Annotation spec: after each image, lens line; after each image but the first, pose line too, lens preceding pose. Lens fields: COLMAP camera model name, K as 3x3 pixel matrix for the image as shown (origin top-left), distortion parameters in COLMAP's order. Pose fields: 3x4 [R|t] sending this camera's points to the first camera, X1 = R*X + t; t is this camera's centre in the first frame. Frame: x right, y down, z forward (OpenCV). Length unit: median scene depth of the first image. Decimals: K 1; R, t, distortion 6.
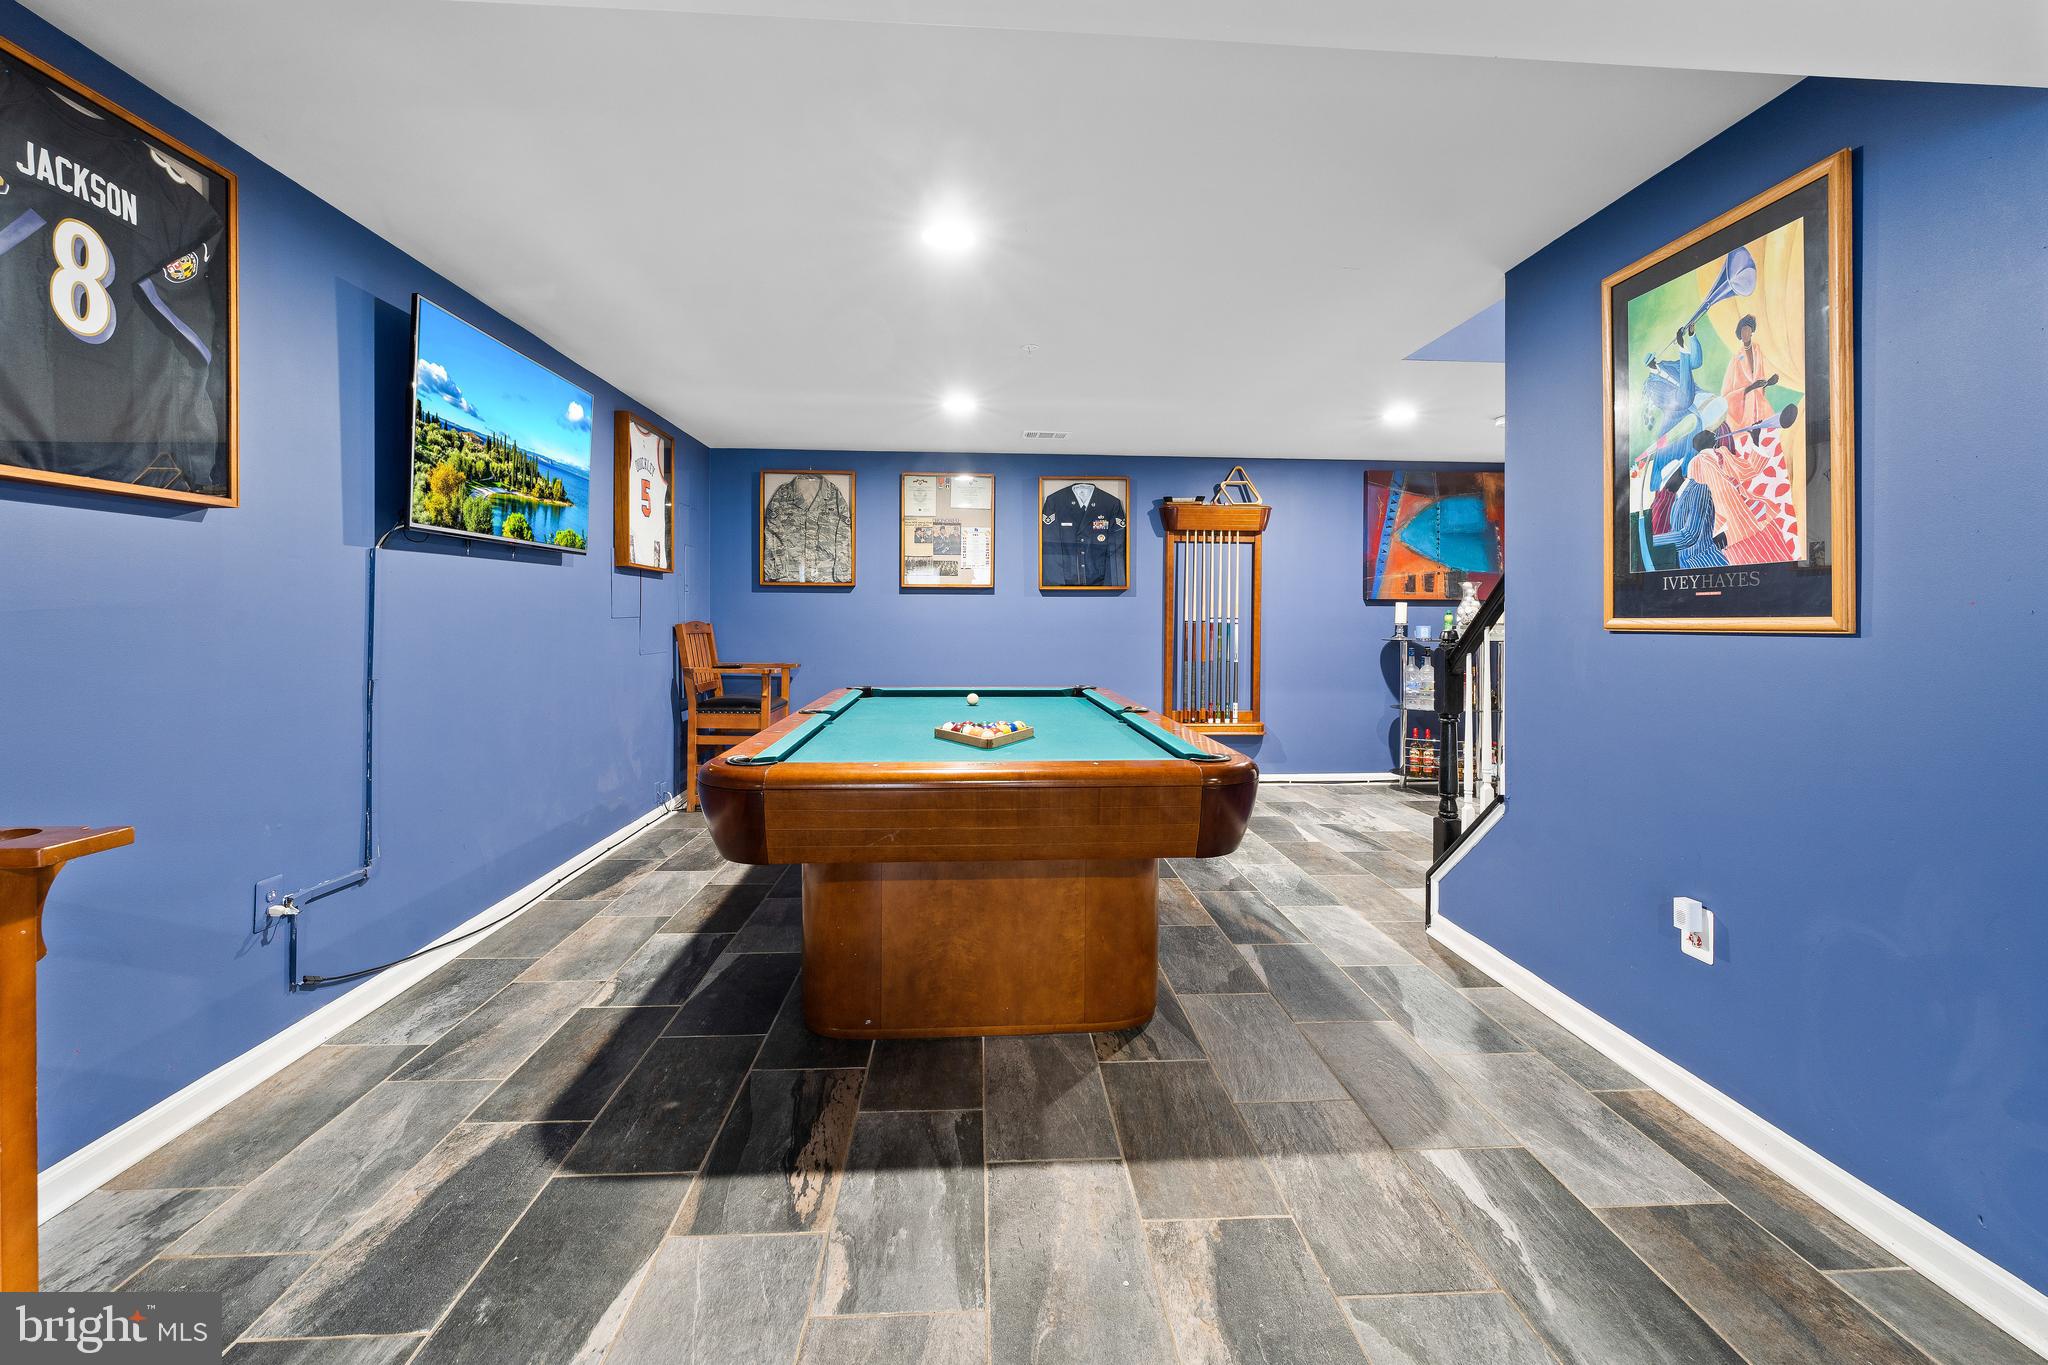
lens RADIAL K [[855.9, 0, 1040.3], [0, 855.9, 624.4], [0, 0, 1]] dist [-0.004298, 0.000454]
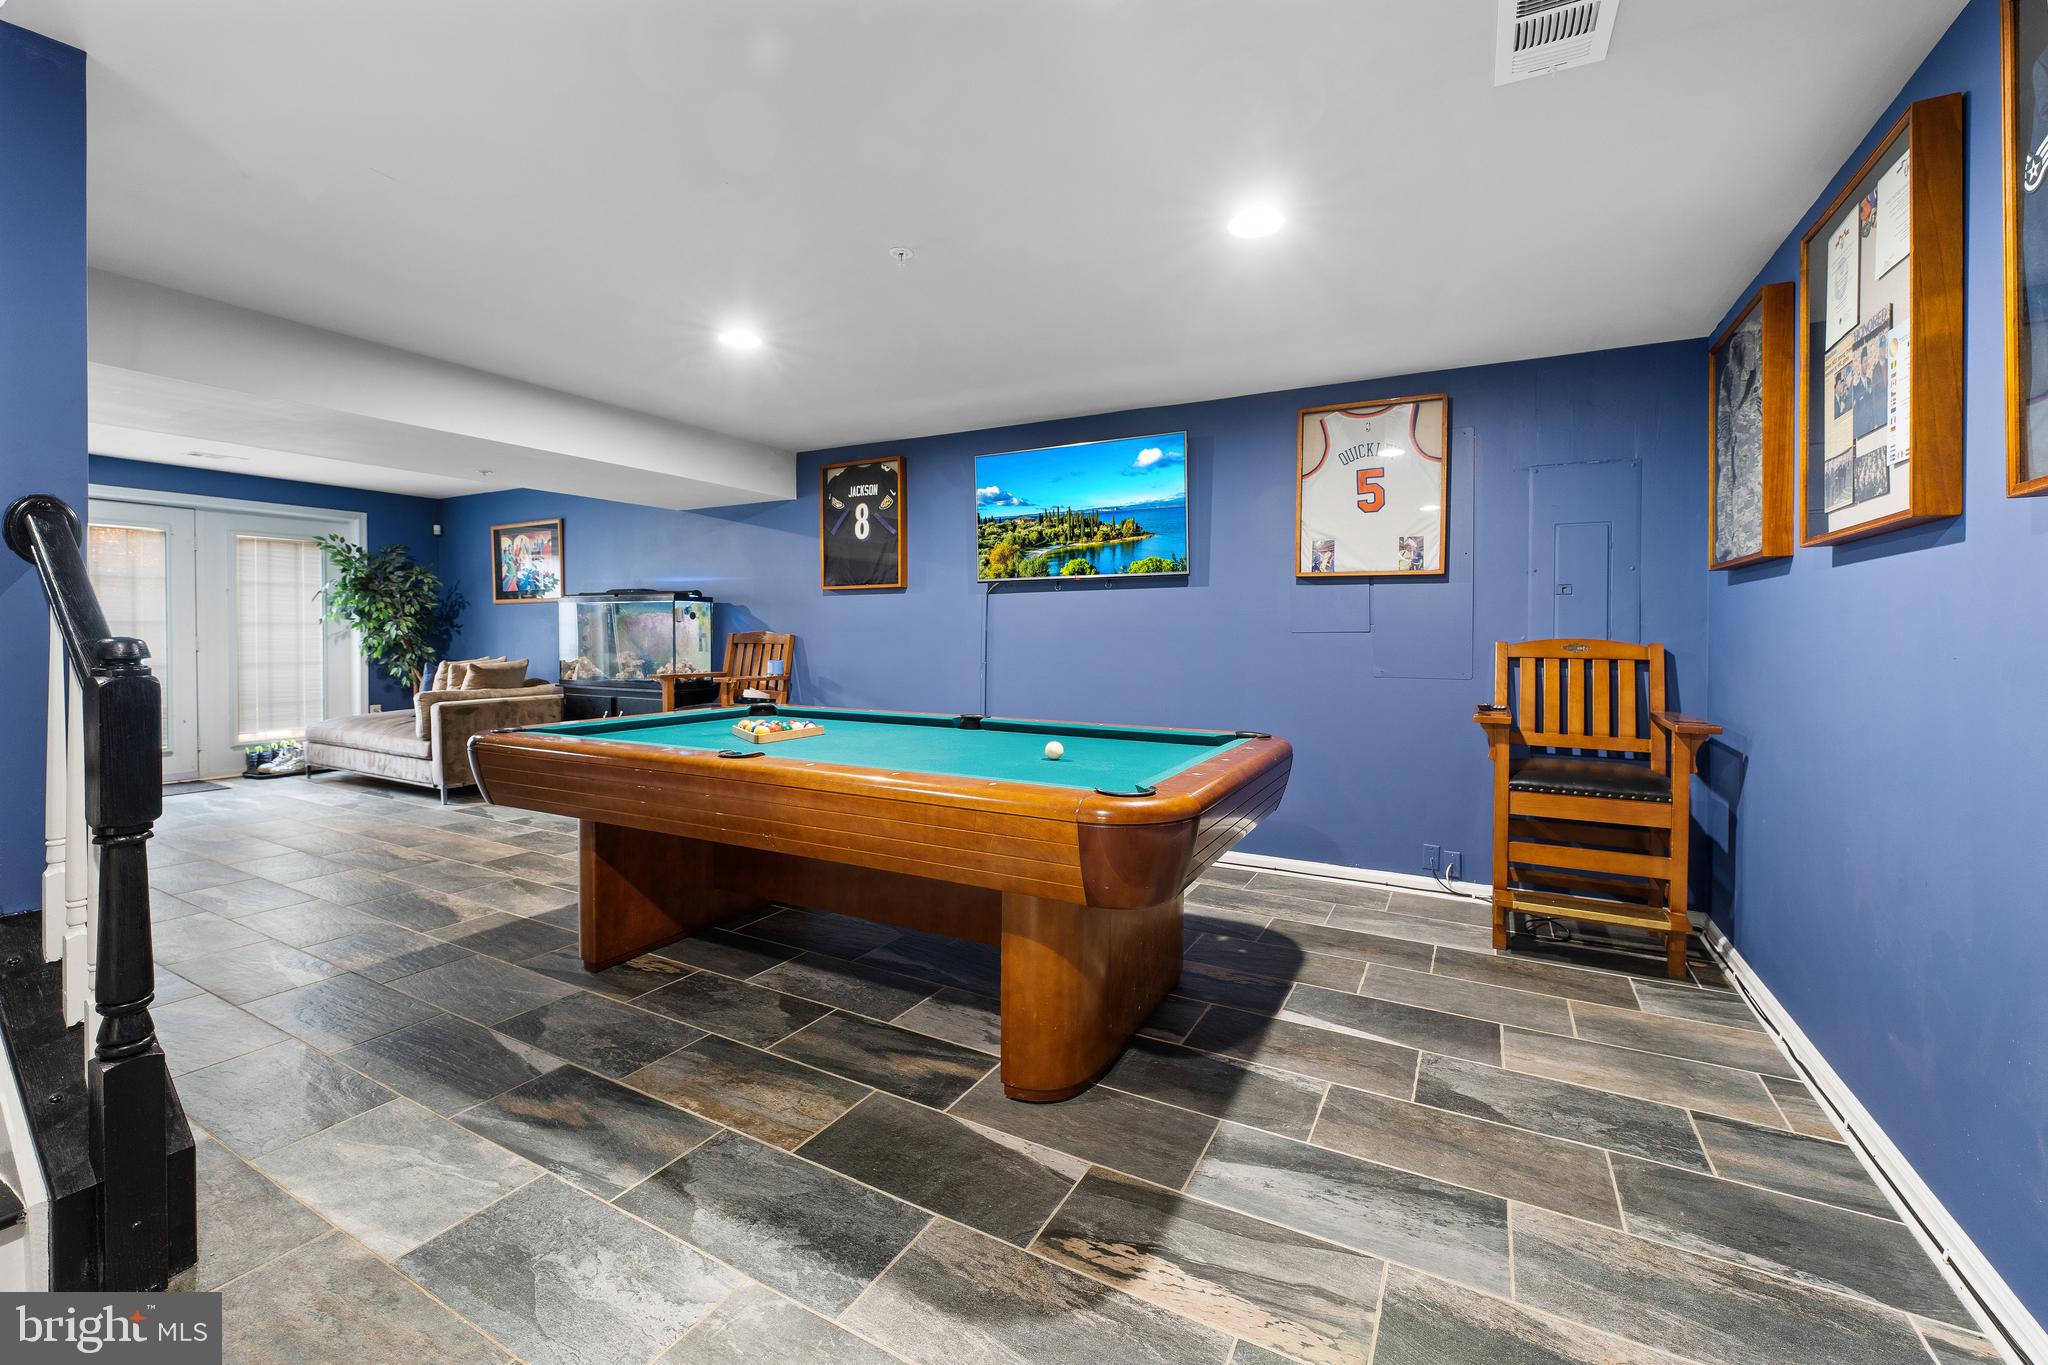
lens RADIAL K [[855.9, 0, 1049.6], [0, 855.9, 652.7], [0, 0, 1]] dist [-0.004298, 0.000454]
pose [[-0.535843, 0.017276, -0.844141, 0.712376], [-0.013938, 0.999473, 0.029303, -0.015437], [0.844202, 0.027468, -0.535320, 1.989896]]
